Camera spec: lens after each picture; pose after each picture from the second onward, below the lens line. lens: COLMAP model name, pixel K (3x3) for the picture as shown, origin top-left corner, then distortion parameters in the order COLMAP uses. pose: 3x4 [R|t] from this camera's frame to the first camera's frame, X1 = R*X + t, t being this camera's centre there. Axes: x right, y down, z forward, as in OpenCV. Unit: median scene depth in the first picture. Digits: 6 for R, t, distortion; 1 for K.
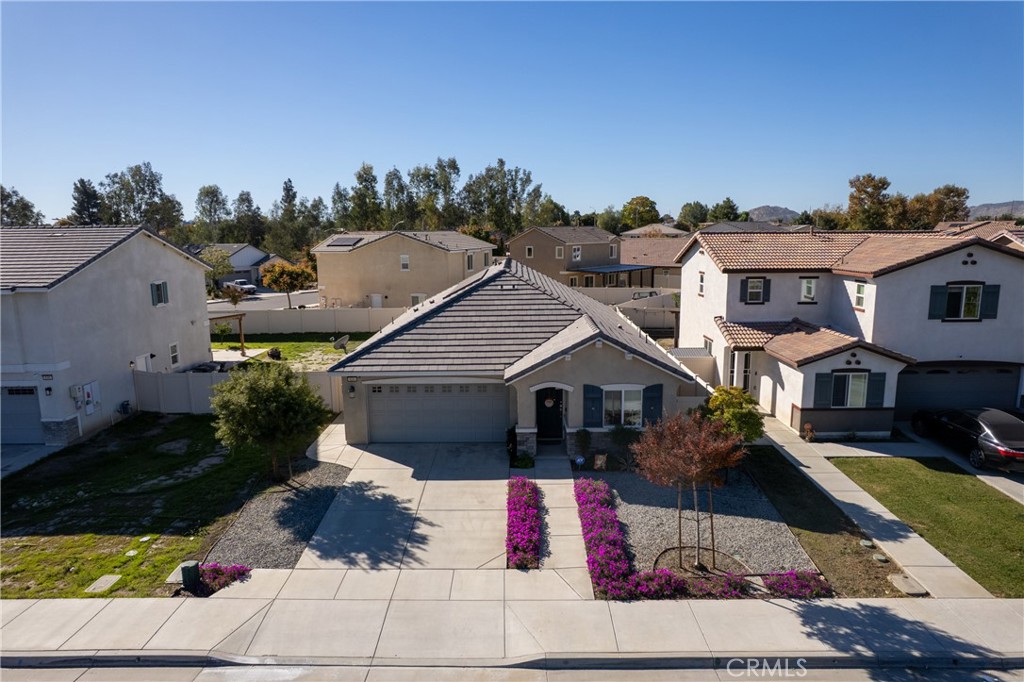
lens RADIAL K [[656.8, 0, 512.0], [0, 656.8, 341.0], [0, 0, 1]] dist [-0.077639, 0.070372]
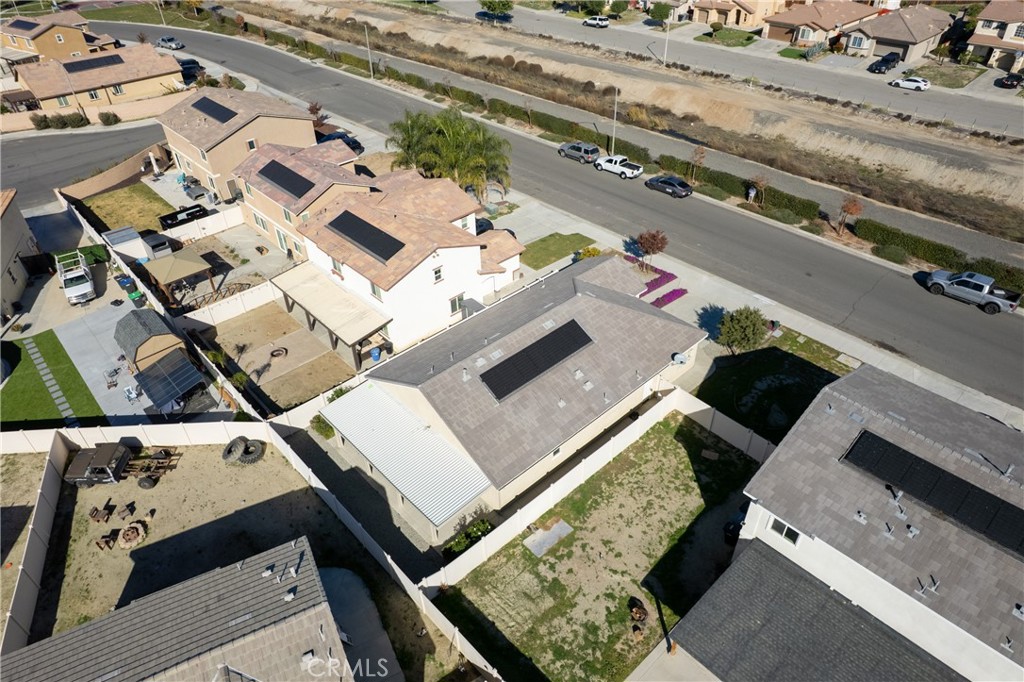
lens RADIAL K [[656.8, 0, 512.0], [0, 656.8, 341.0], [0, 0, 1]] dist [-0.077639, 0.070372]
pose [[-0.686979, -0.416178, 0.595698, -1.081842], [0.151655, 0.719595, 0.677631, -1.373700], [-0.710676, 0.555859, -0.431231, 2.348947]]
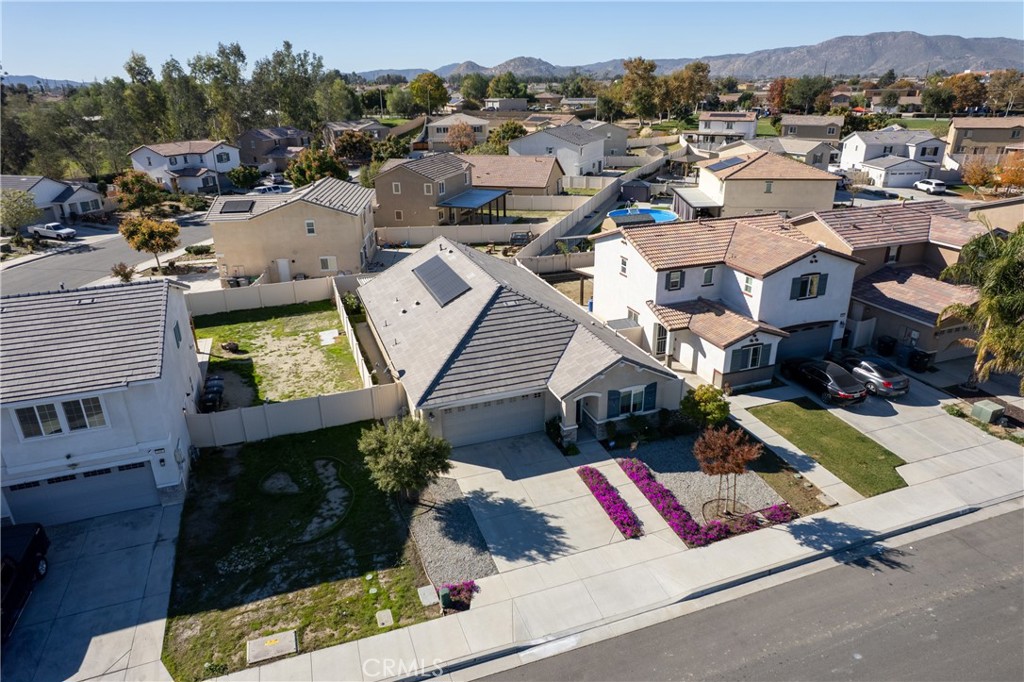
lens RADIAL K [[656.8, 0, 512.0], [0, 656.8, 341.0], [0, 0, 1]] dist [-0.077639, 0.070372]
pose [[0.937196, -0.132884, 0.322500, -0.524001], [0.062188, 0.973431, 0.220375, -0.360646], [-0.343216, -0.186479, 0.920559, -0.209706]]
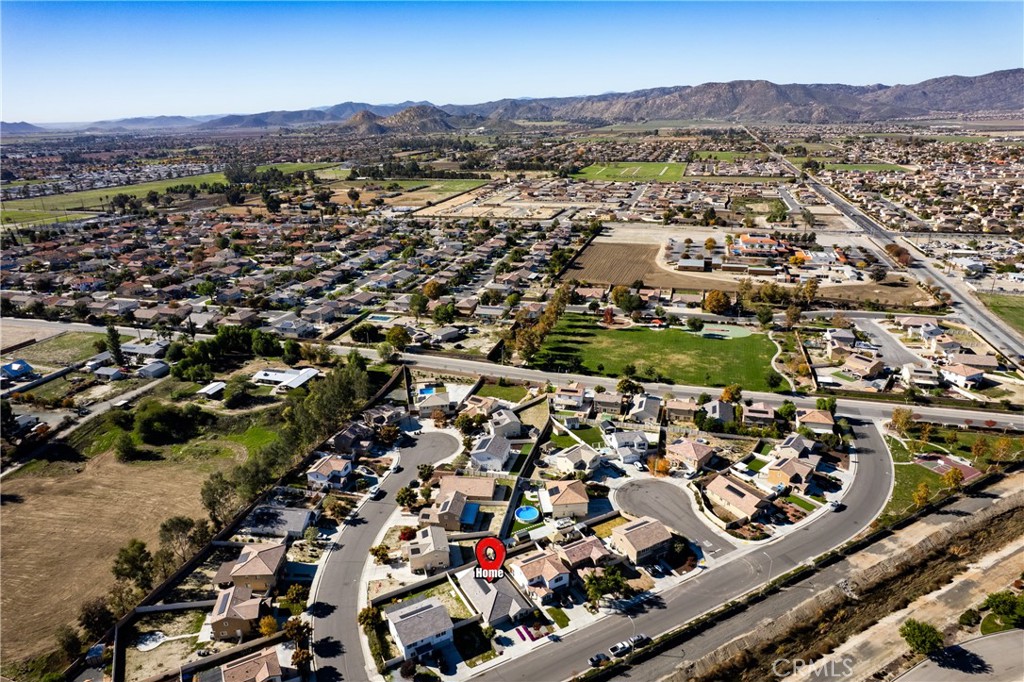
lens RADIAL K [[656.8, 0, 512.0], [0, 656.8, 341.0], [0, 0, 1]] dist [-0.077639, 0.070372]
pose [[0.872191, -0.170804, 0.458377, -3.092089], [0.088133, 0.976594, 0.196208, -4.834126], [-0.481161, -0.130732, 0.866829, -5.518158]]
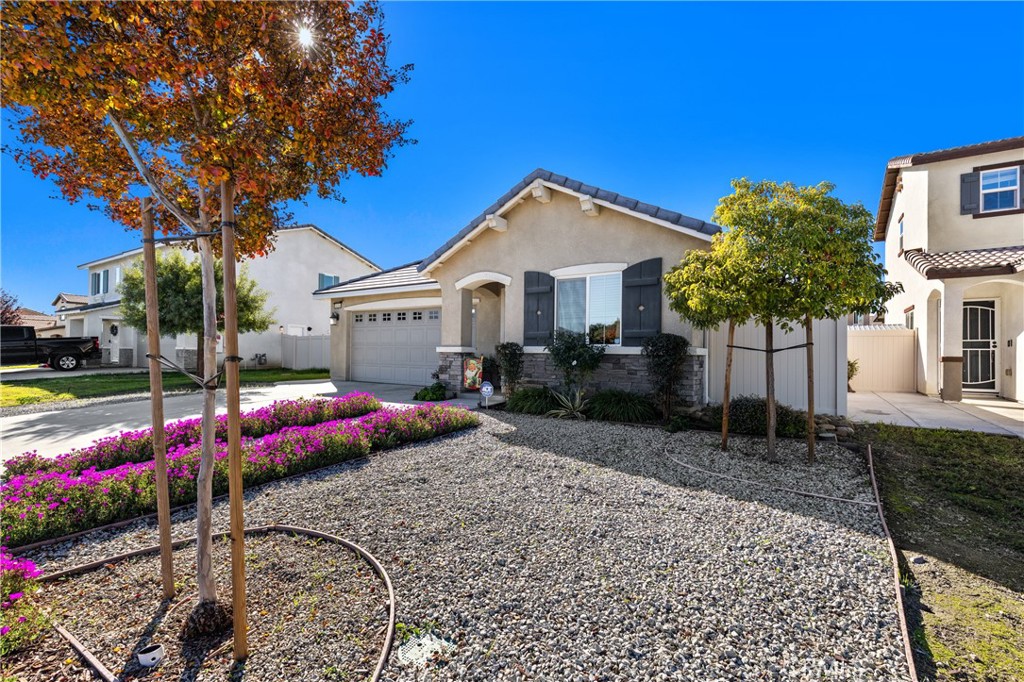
lens RADIAL K [[454.6, 0, 512.4], [0, 454.6, 344.7], [0, 0, 1]] dist [-0.000788, 0.000000]
pose [[0.837261, 0.004285, -0.546787, 0.323029], [-0.106919, 0.981950, -0.156022, 0.196038], [0.536249, 0.189093, 0.822606, 0.666813]]
